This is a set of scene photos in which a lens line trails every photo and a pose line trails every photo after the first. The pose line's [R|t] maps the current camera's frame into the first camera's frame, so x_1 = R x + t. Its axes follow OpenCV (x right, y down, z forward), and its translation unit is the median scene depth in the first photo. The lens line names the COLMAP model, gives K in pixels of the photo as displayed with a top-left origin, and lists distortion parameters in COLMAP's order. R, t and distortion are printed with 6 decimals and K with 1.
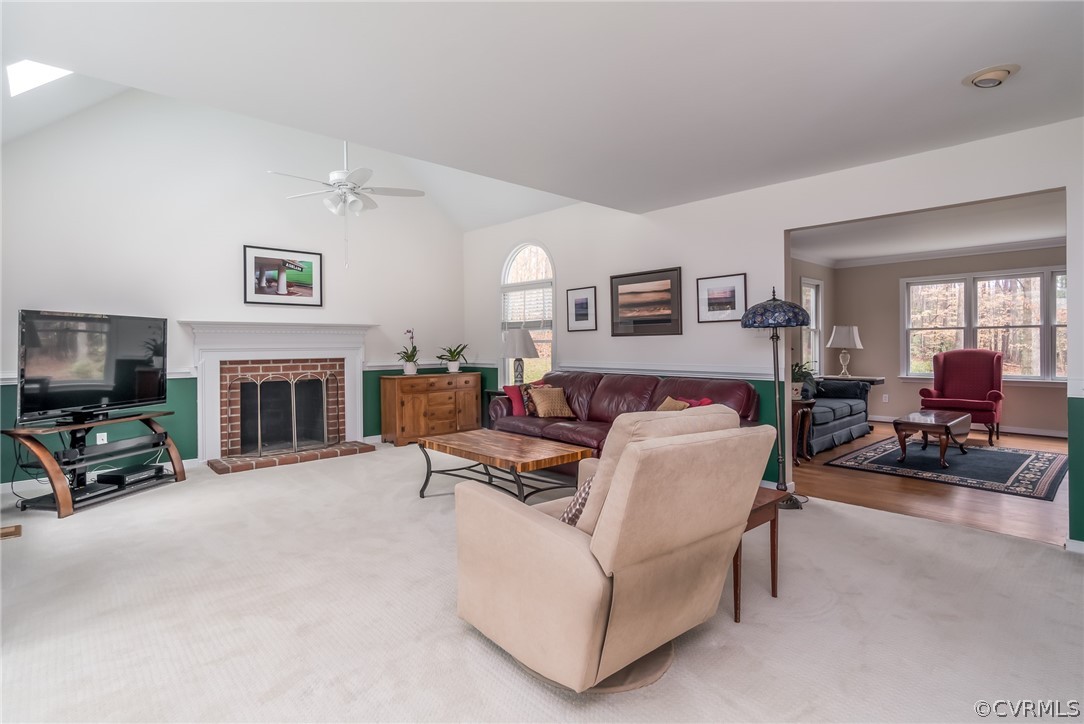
lens RADIAL K [[539.1, 0, 545.3], [0, 539.1, 352.7], [0, 0, 1]] dist [-0.003969, -0.000864]
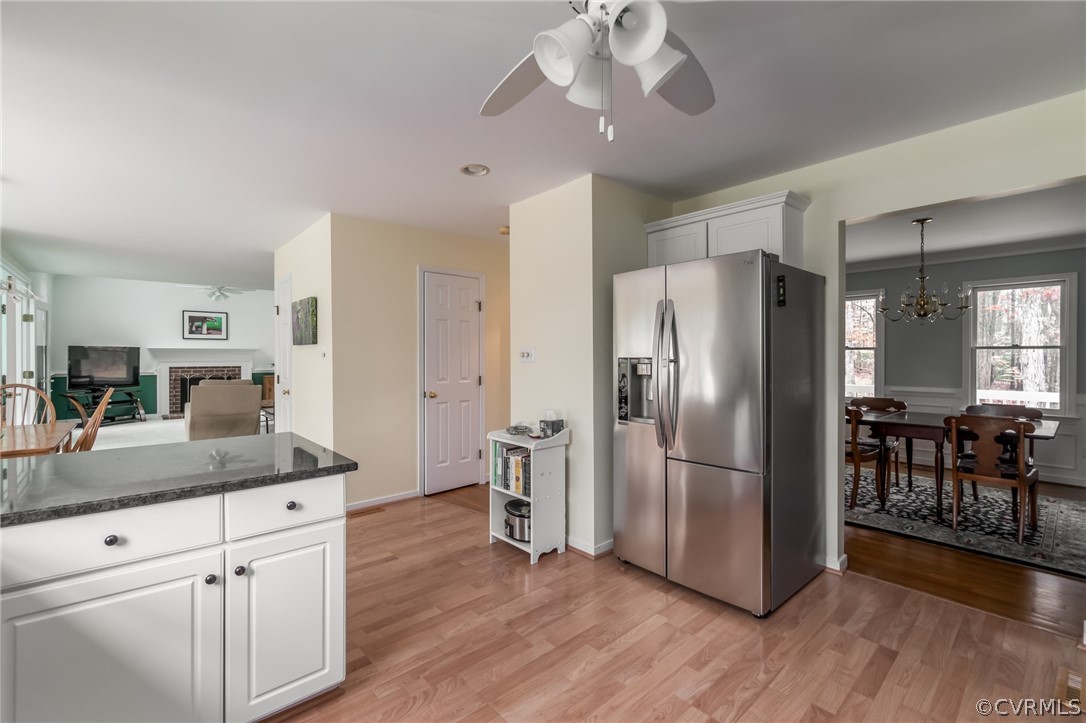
lens RADIAL K [[480.5, 0, 540.2], [0, 480.5, 357.6], [0, 0, 1]] dist [-0.011345, 0.000675]
pose [[0.998598, 0.011639, -0.051632, 0.849435], [-0.011923, 0.999915, -0.005207, -0.026728], [0.051567, 0.005815, 0.998653, -0.704136]]
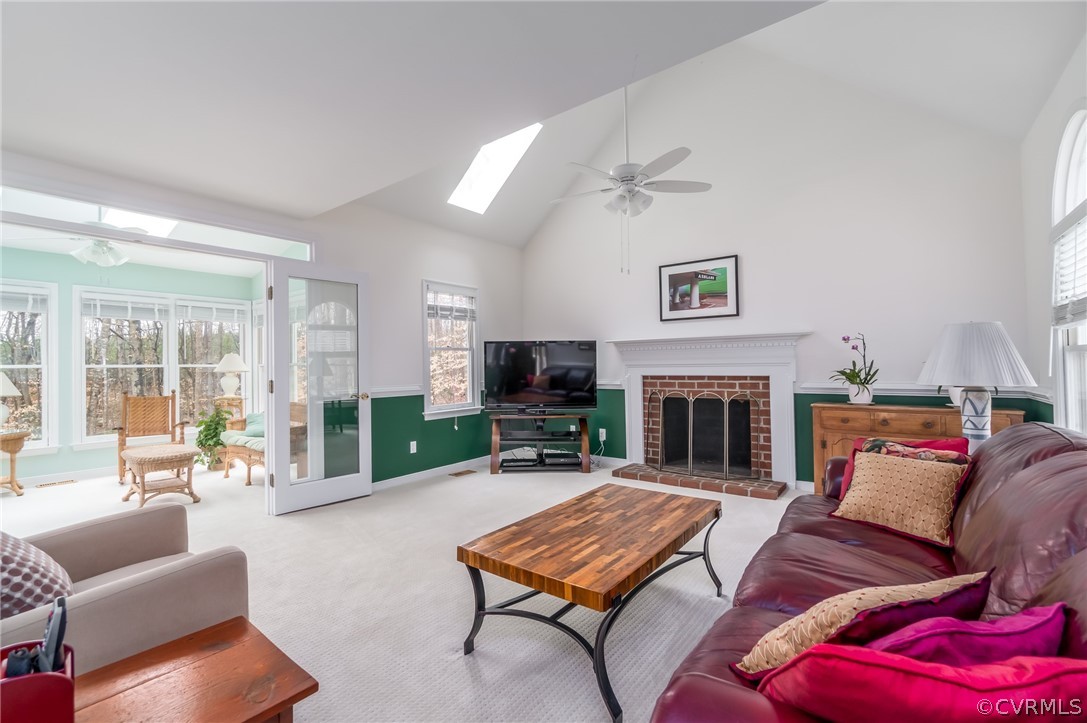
lens RADIAL K [[480.9, 0, 536.0], [0, 480.9, 365.9], [0, 0, 1]] dist [-0.011345, 0.000675]
pose [[0.132422, 0.002077, -0.991191, 0.322614], [-0.006875, 0.999976, 0.001177, -0.004287], [0.991170, 0.006658, 0.132433, 0.609432]]
